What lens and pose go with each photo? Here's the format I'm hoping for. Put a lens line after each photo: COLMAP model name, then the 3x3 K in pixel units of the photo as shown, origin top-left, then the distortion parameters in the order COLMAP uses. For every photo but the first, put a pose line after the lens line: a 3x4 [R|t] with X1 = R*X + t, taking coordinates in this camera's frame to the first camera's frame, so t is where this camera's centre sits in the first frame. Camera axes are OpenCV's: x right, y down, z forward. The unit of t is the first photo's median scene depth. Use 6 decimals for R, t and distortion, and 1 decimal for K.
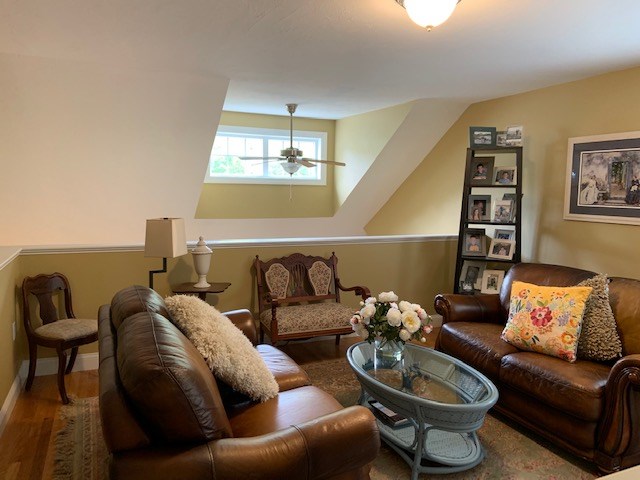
lens RADIAL K [[483.6, 0, 316.8], [0, 483.6, 238.5], [0, 0, 1]] dist [0.078368, -0.047986]
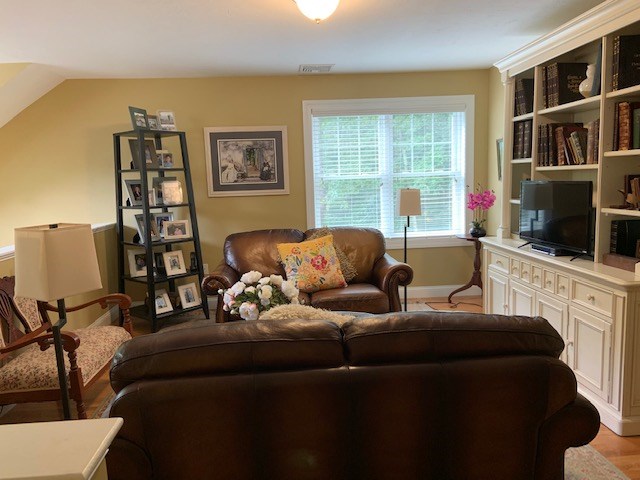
lens RADIAL K [[483.6, 0, 318.7], [0, 483.6, 238.7], [0, 0, 1]] dist [0.078368, -0.047986]
pose [[0.321285, -0.148885, 0.935206, -0.541476], [0.137125, 0.984470, 0.109620, -0.034544], [-0.937002, 0.093021, 0.336711, 0.397537]]
